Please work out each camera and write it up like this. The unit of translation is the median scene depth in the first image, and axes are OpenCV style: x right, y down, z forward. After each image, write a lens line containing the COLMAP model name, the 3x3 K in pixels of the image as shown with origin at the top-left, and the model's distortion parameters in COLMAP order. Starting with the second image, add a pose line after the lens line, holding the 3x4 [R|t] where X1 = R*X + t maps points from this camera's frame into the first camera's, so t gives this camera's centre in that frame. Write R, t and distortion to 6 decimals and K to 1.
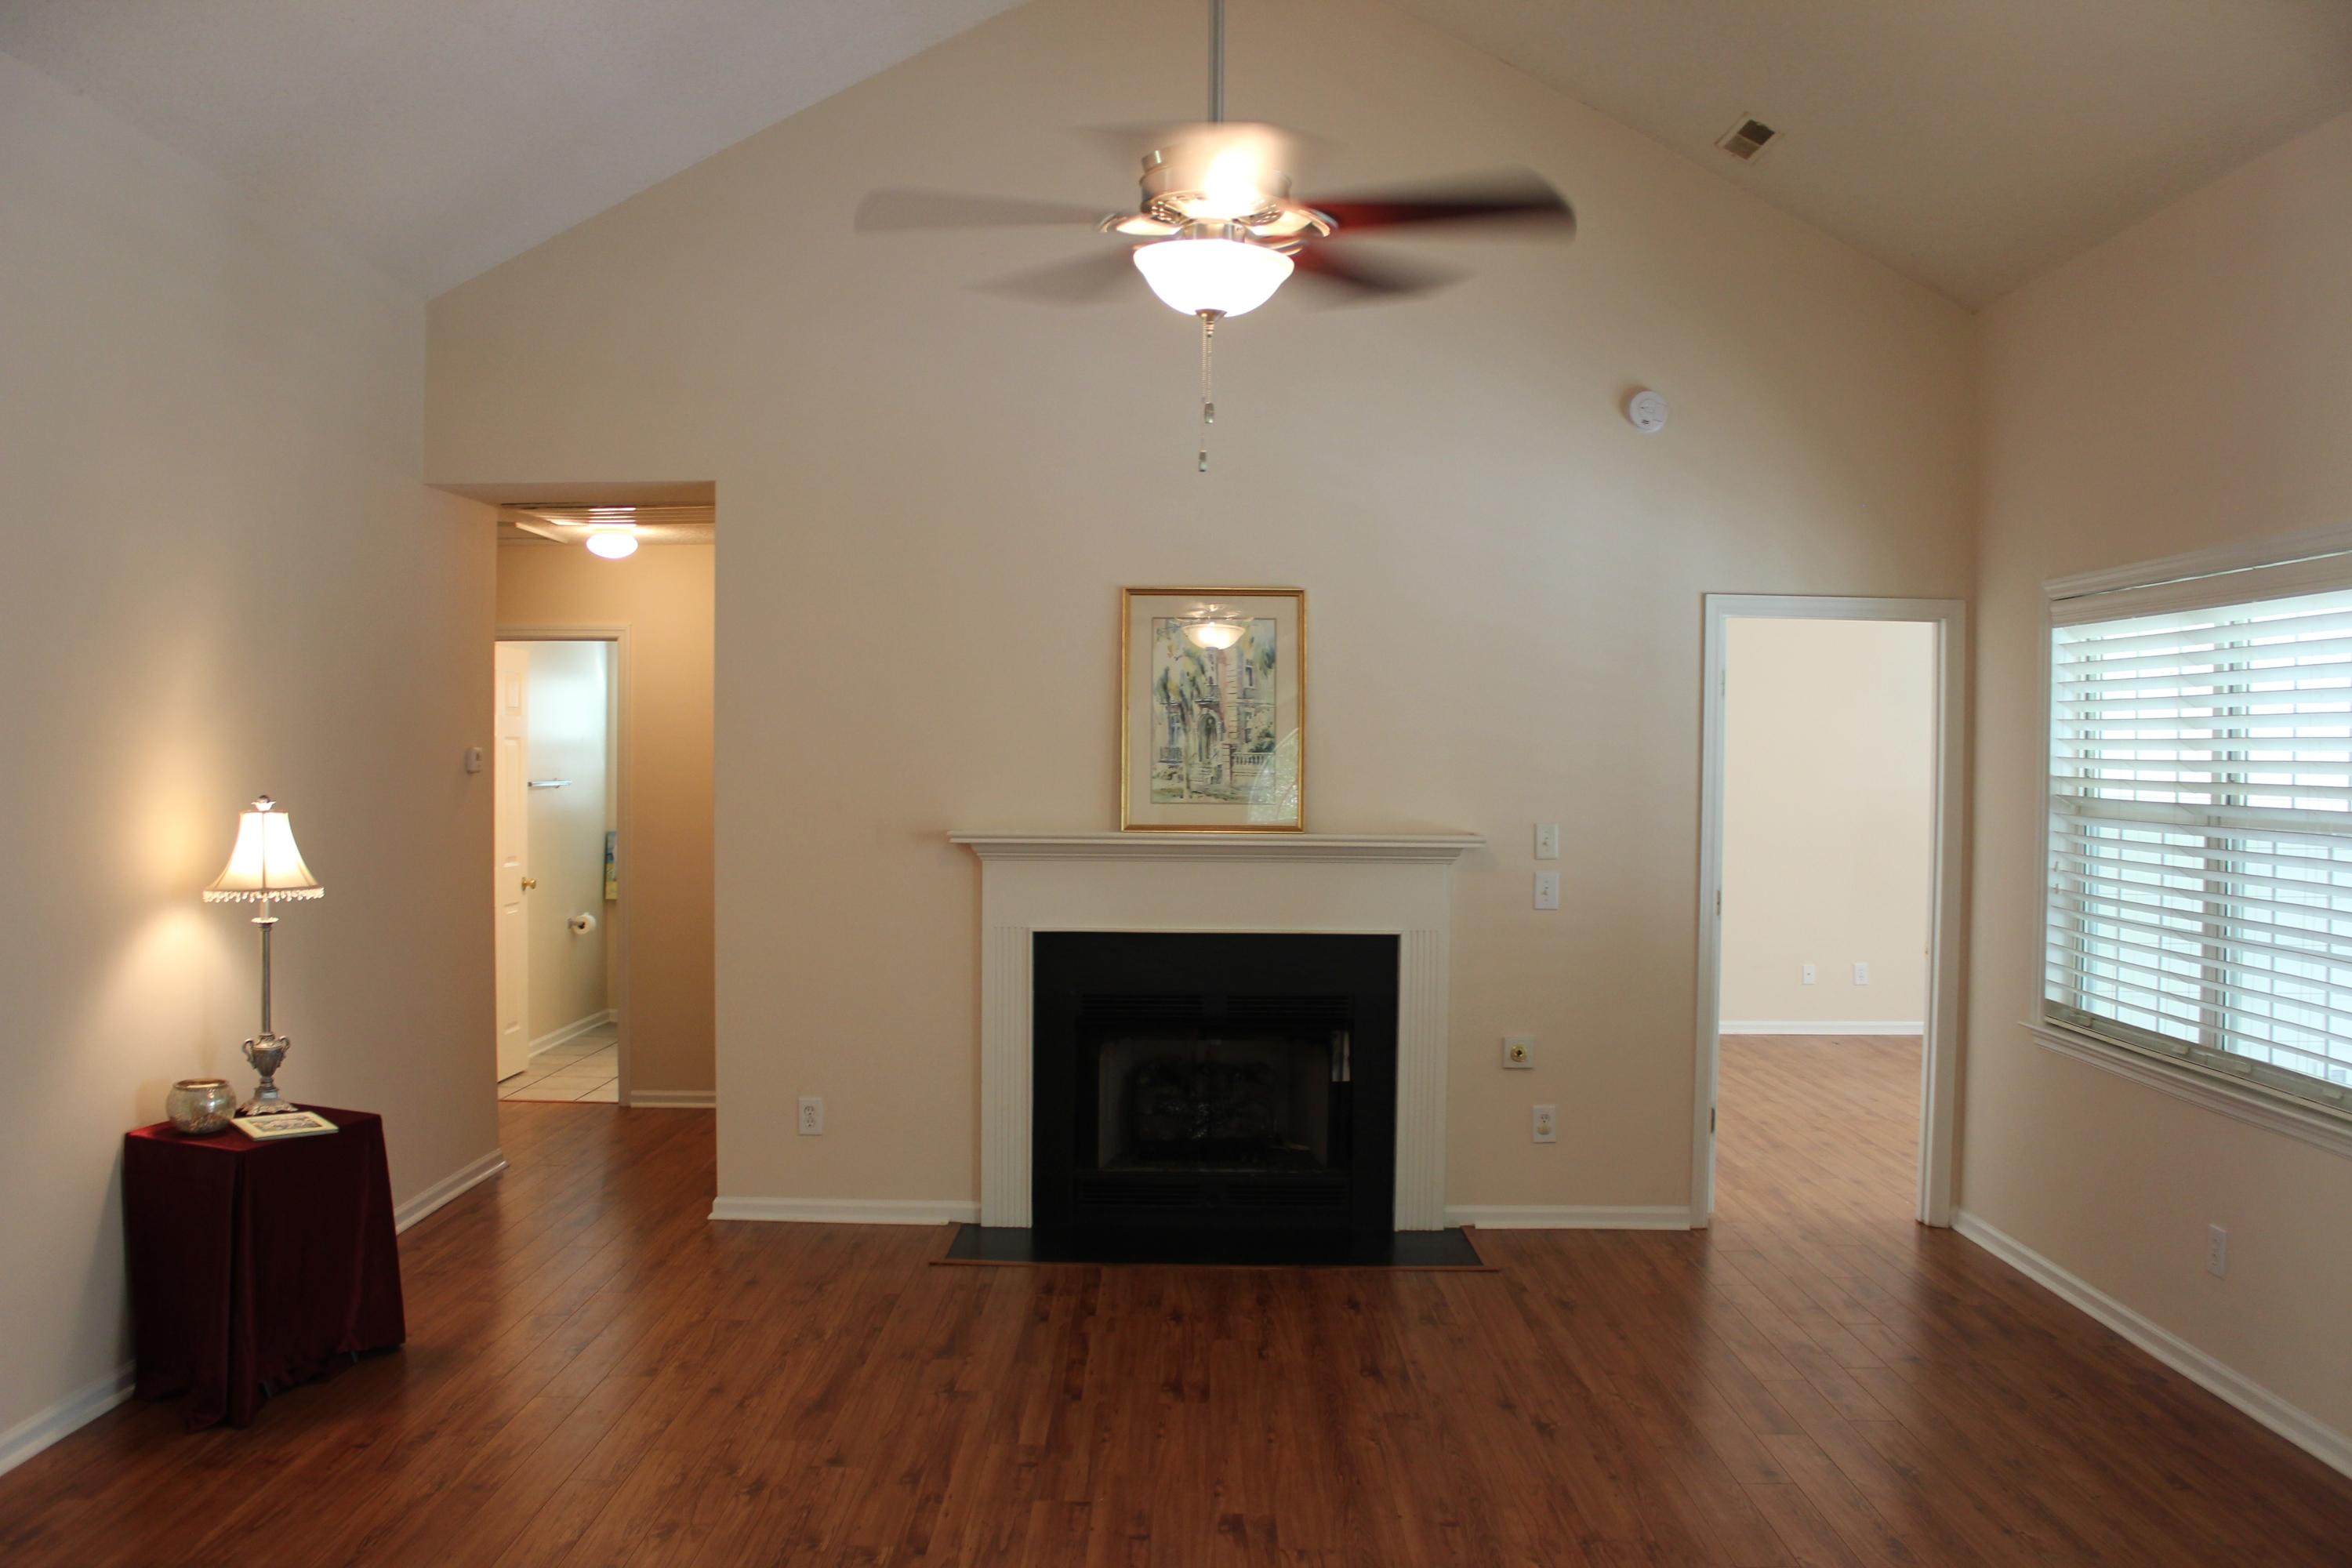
lens RADIAL K [[1957.7, 0, 1190.4], [0, 1957.7, 803.6], [0, 0, 1]] dist [-0.167938, 0.152075]
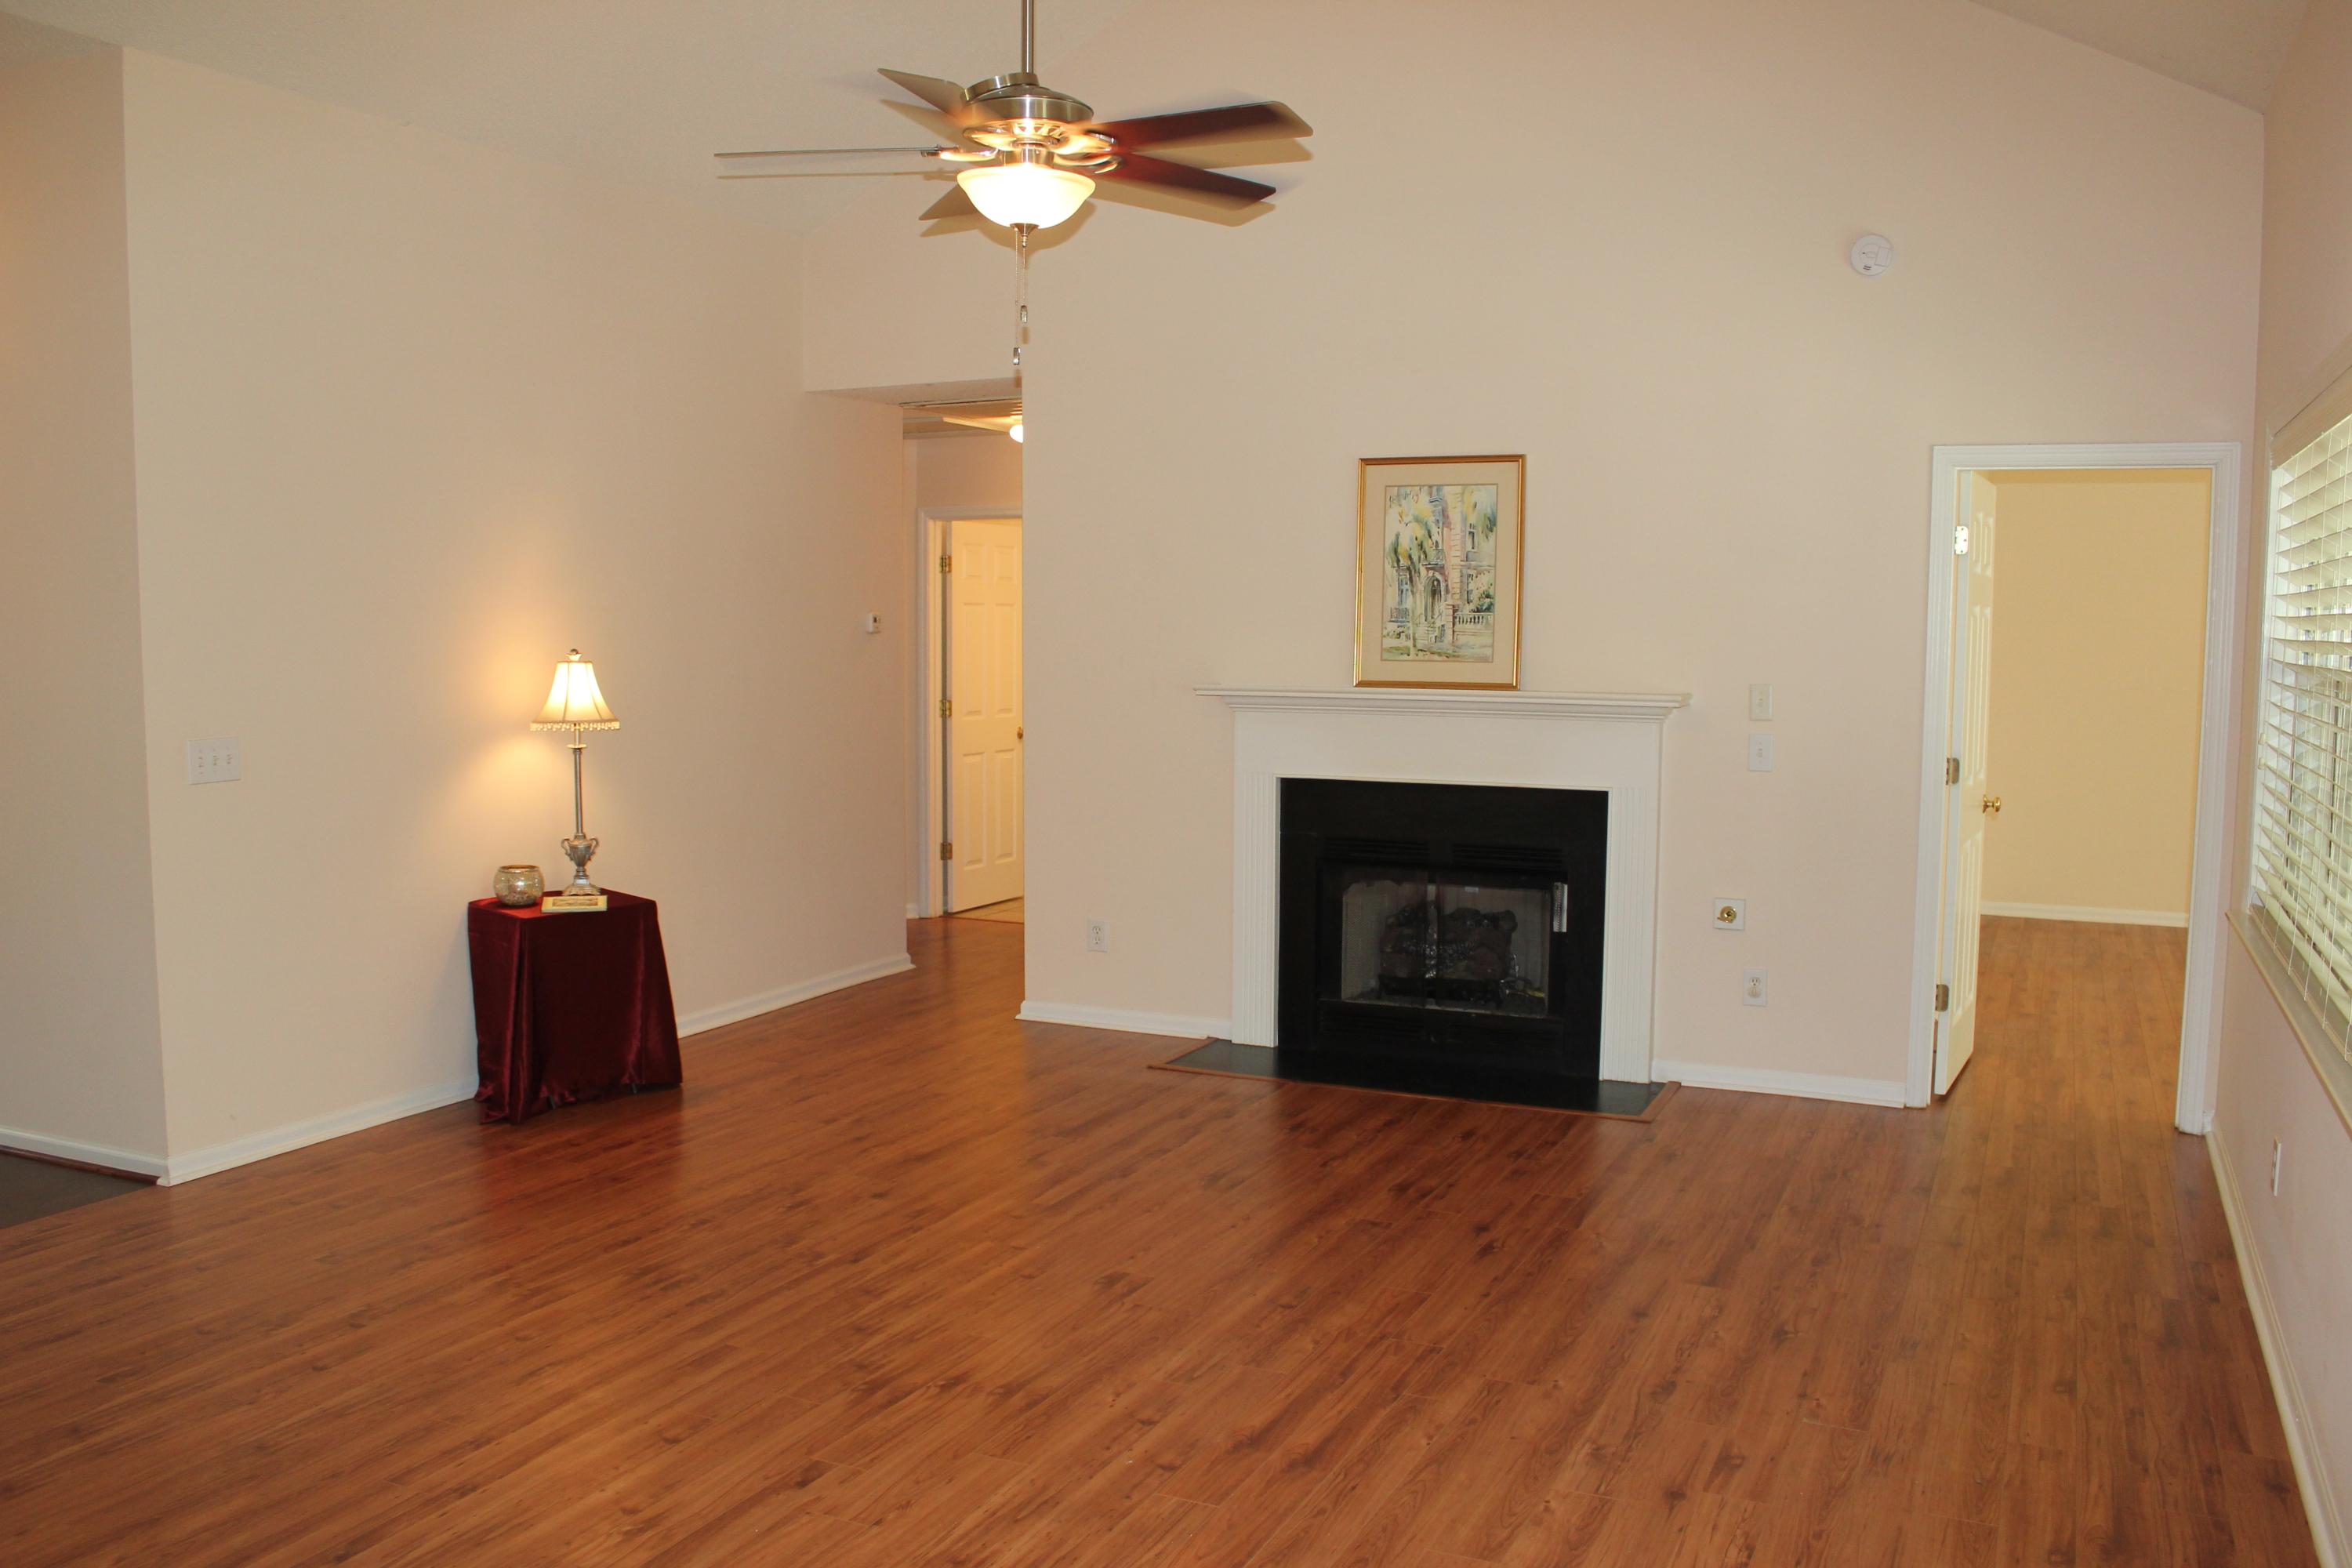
lens RADIAL K [[1957.7, 0, 1190.4], [0, 1957.7, 803.6], [0, 0, 1]] dist [-0.167938, 0.152075]
pose [[0.908748, 0.034164, -0.415944, 0.330925], [-0.007364, 0.997801, 0.065865, 0.008232], [0.417280, -0.056791, 0.907002, -0.013439]]
